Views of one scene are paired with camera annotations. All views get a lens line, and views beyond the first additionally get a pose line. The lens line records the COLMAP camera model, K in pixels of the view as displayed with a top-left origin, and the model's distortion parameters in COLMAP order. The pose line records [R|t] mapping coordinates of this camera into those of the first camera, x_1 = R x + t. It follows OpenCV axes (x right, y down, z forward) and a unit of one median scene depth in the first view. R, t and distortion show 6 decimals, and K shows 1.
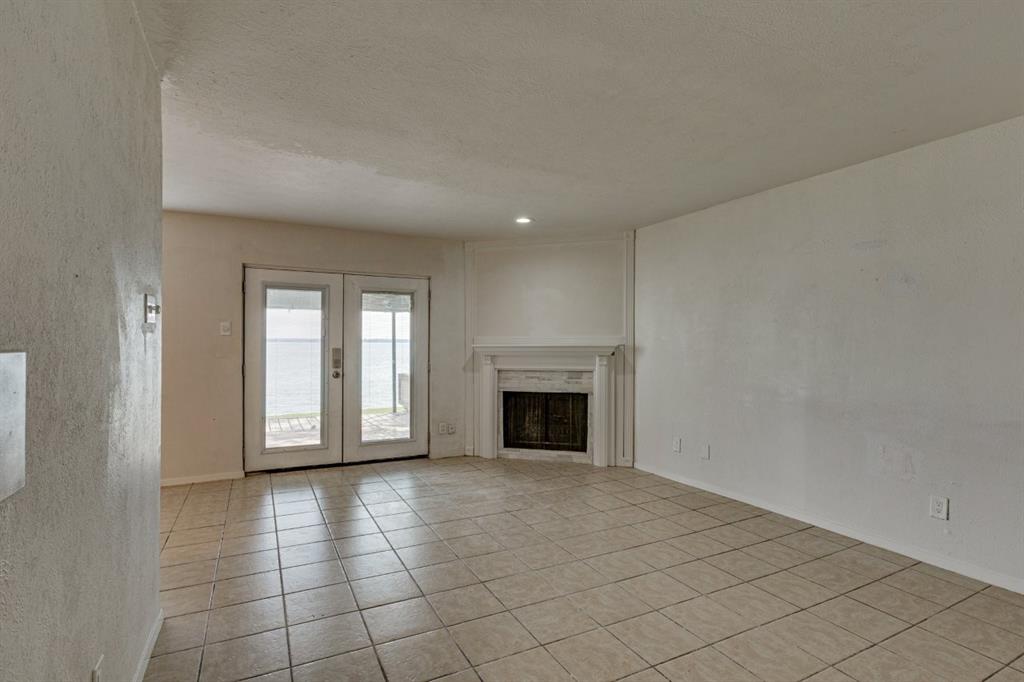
lens RADIAL K [[514.1, 0, 546.2], [0, 514.1, 340.7], [0, 0, 1]] dist [-0.001561, 0.000061]
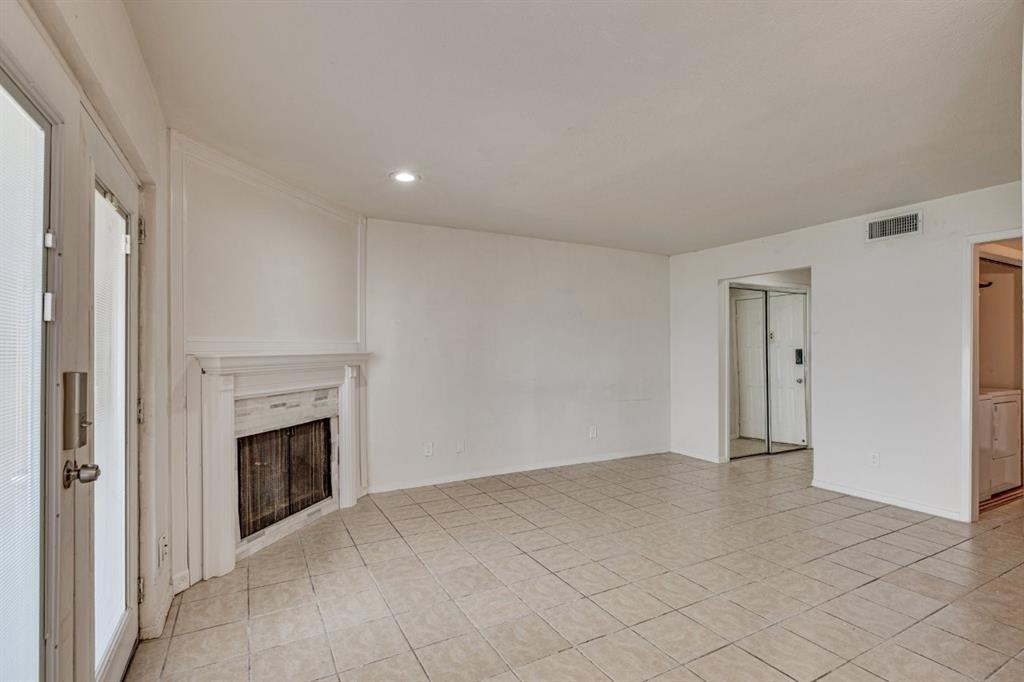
lens RADIAL K [[481.7, 0, 506.2], [0, 481.7, 347.7], [0, 0, 1]] dist [0.001597, 0.000181]
pose [[0.005996, 0.002520, 0.999979, -0.623707], [-0.006771, 0.999974, -0.002479, 0.001694], [-0.999959, -0.006756, 0.006013, 0.750077]]
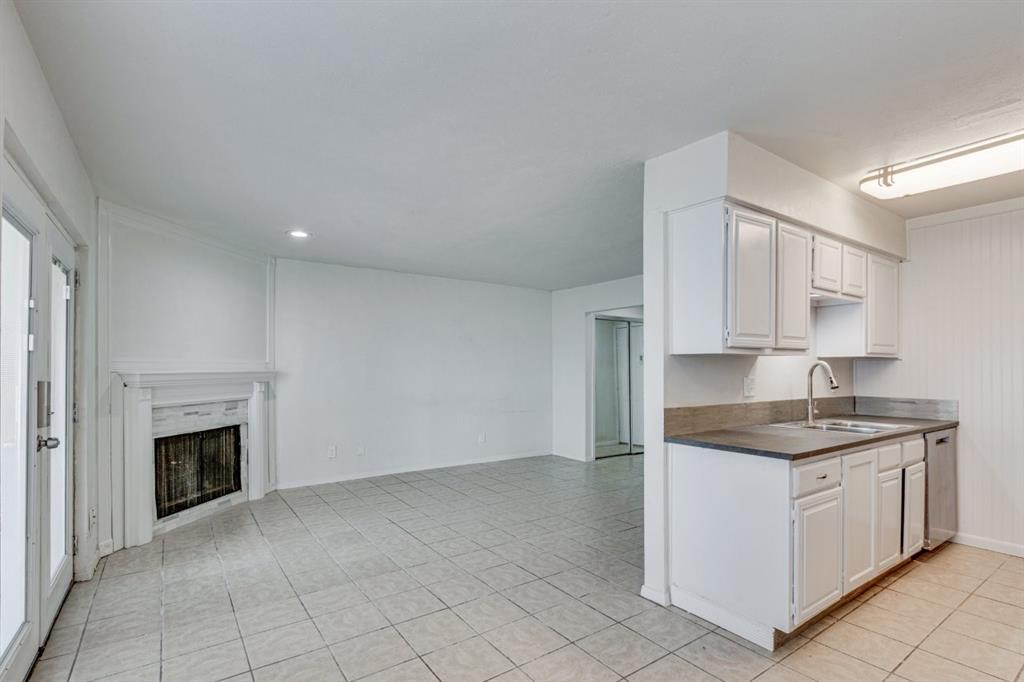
lens RADIAL K [[474.7, 0, 517.0], [0, 474.7, 367.0], [0, 0, 1]] dist [0.002163, -0.000162]
pose [[-0.131359, 0.002814, 0.991331, -0.812977], [-0.009264, 0.999949, -0.004066, 0.001090], [-0.991292, -0.009718, -0.131326, 0.638477]]
